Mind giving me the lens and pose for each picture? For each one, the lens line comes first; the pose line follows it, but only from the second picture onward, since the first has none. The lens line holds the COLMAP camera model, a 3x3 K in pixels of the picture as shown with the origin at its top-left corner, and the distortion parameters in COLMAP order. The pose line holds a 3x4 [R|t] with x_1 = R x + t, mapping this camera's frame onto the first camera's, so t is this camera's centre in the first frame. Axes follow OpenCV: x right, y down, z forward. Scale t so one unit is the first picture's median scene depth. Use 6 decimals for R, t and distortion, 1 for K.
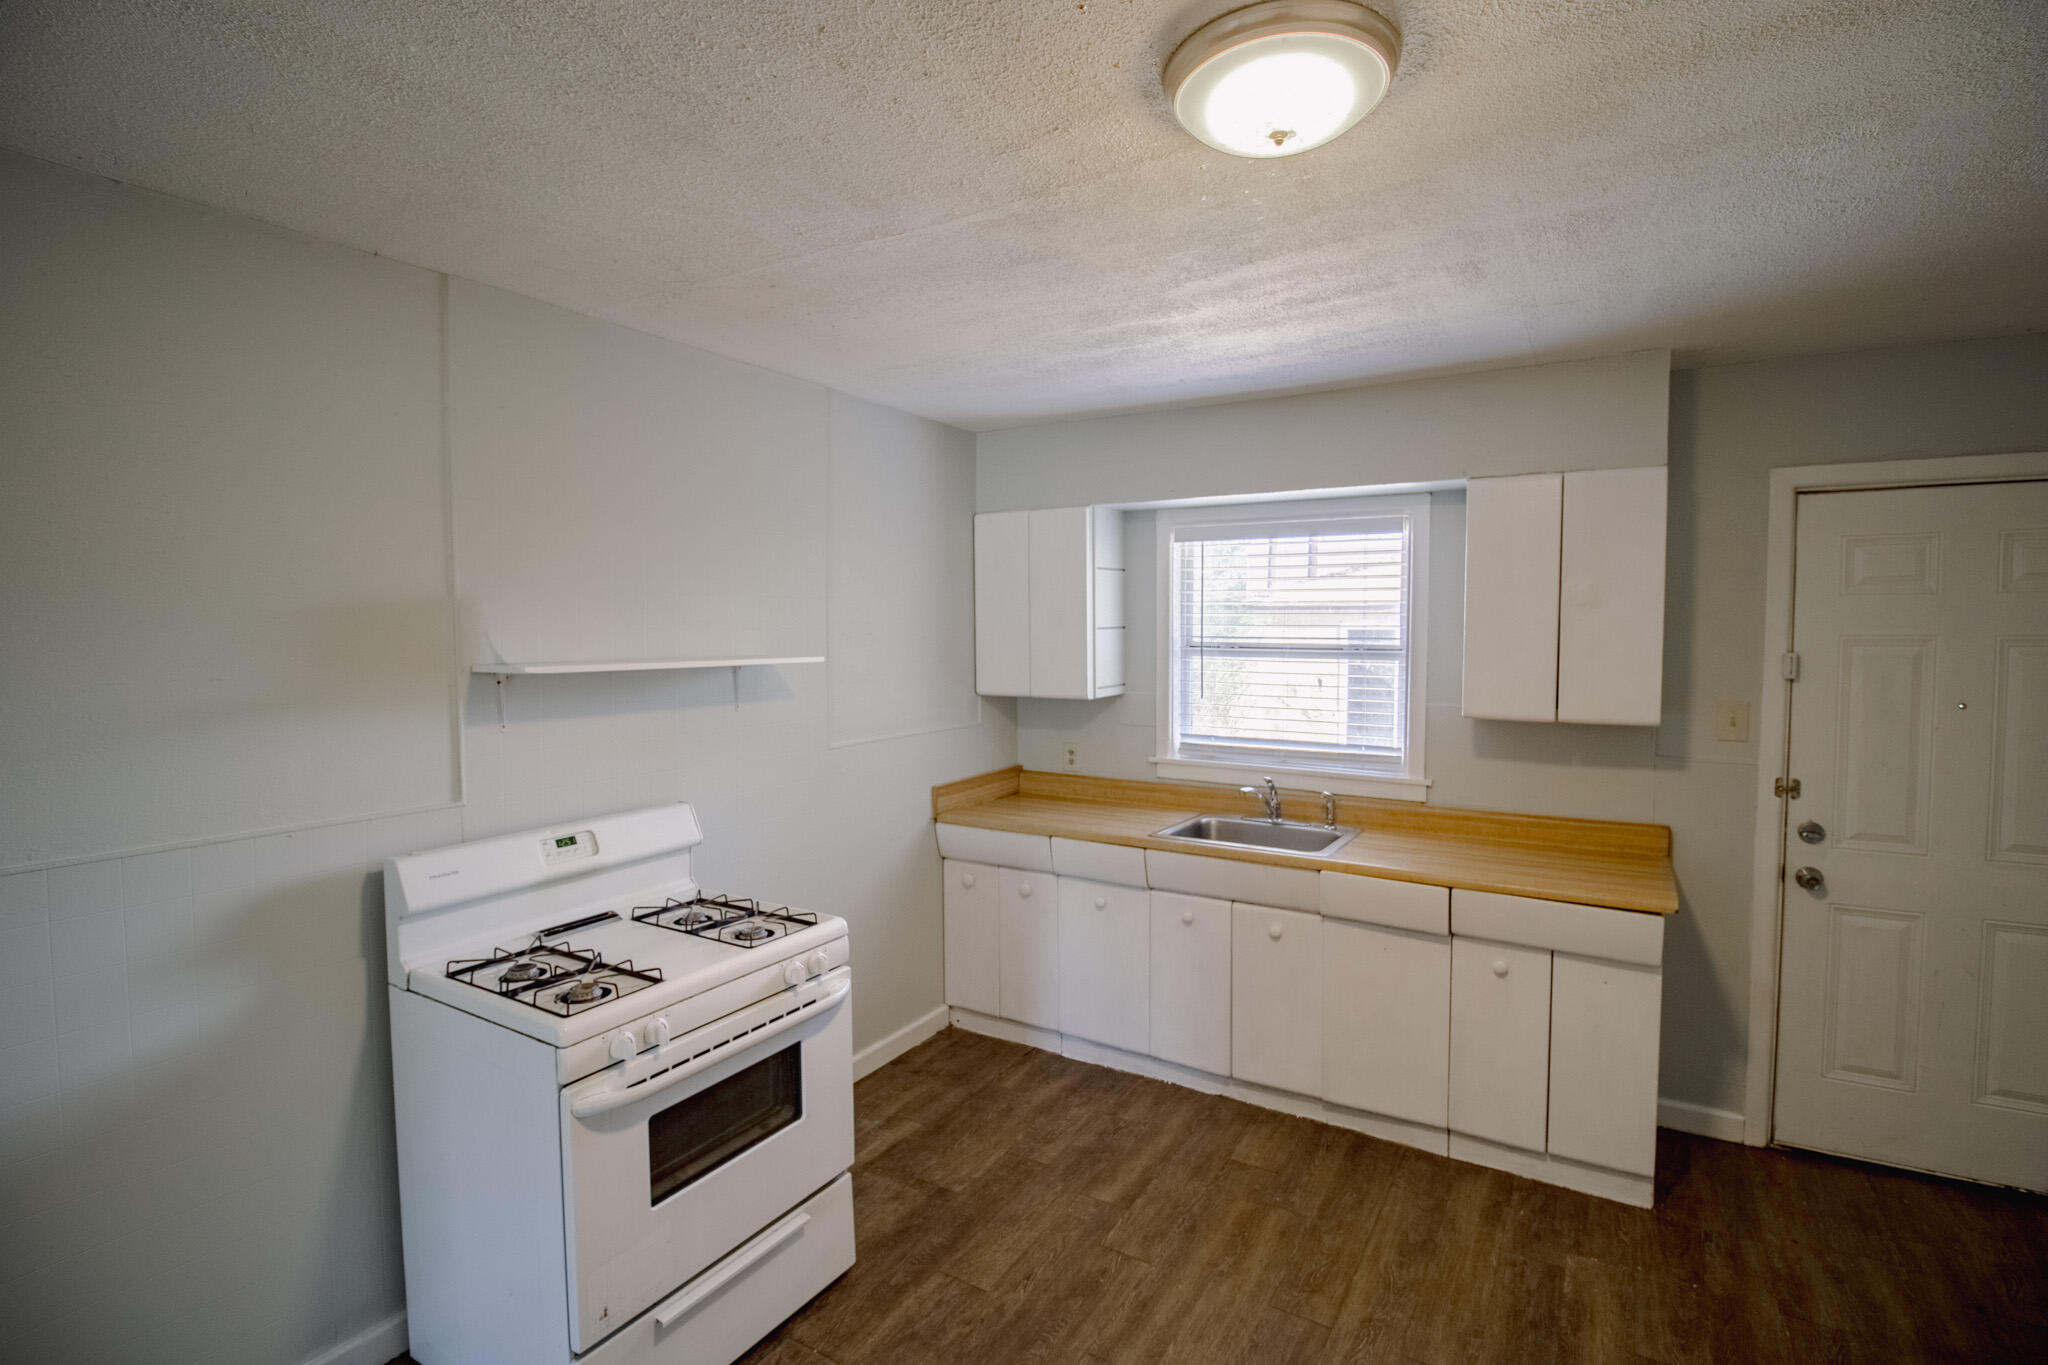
lens RADIAL K [[959.2, 0, 1050.4], [0, 959.2, 672.7], [0, 0, 1]] dist [-0.001749, -0.013941]
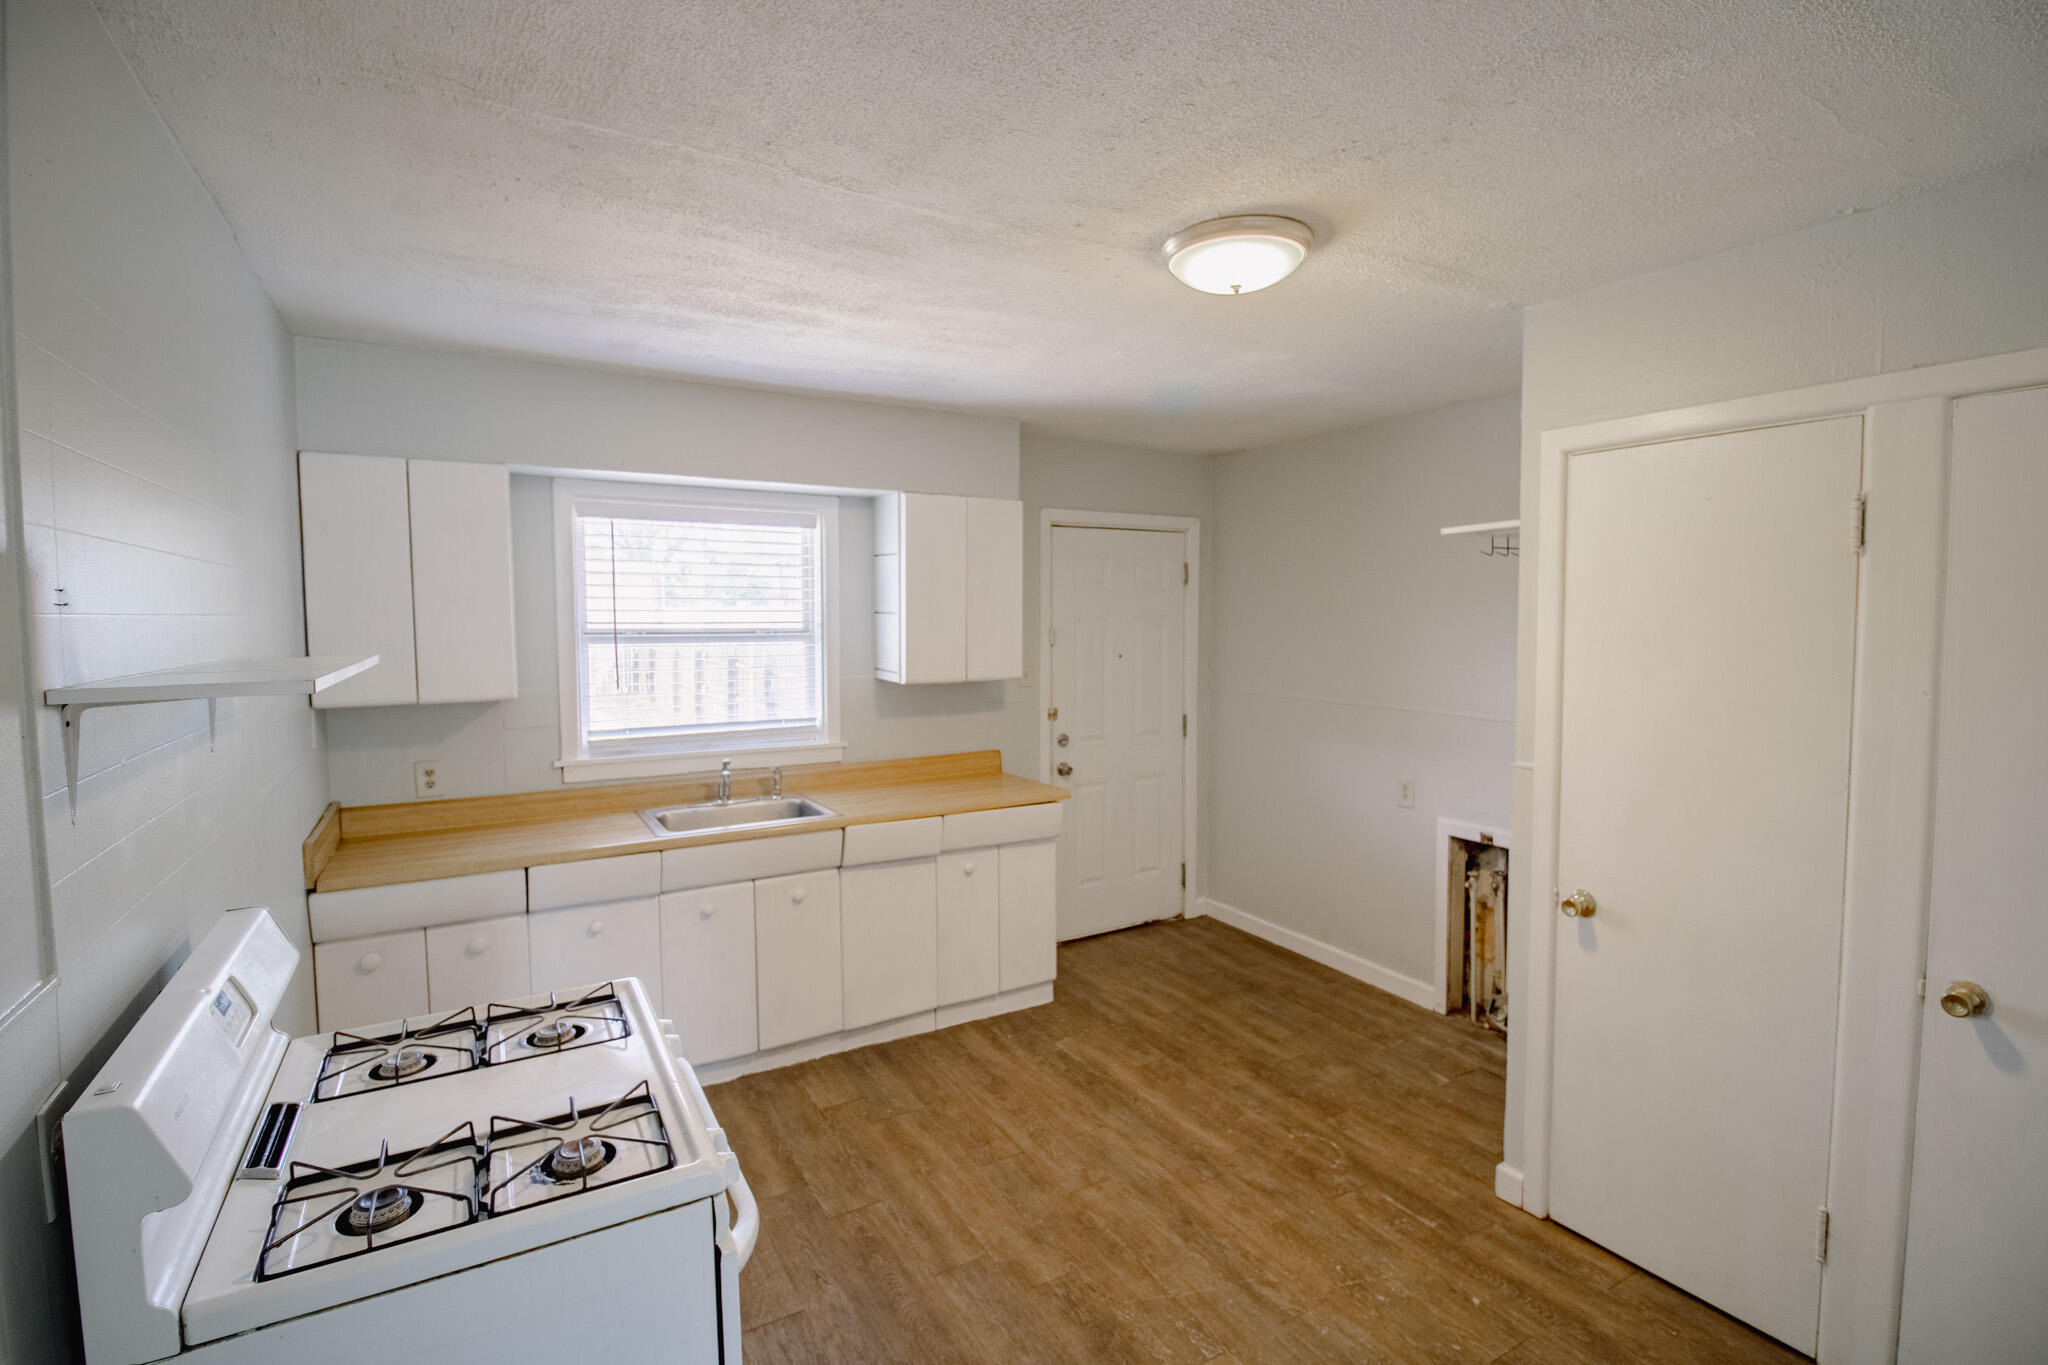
lens RADIAL K [[959.2, 0, 1050.4], [0, 959.2, 672.7], [0, 0, 1]] dist [-0.001749, -0.013941]
pose [[0.465623, -0.055781, 0.883223, -0.587193], [0.046475, 0.998176, 0.038541, -0.007170], [-0.883762, 0.023102, 0.467366, 0.253741]]
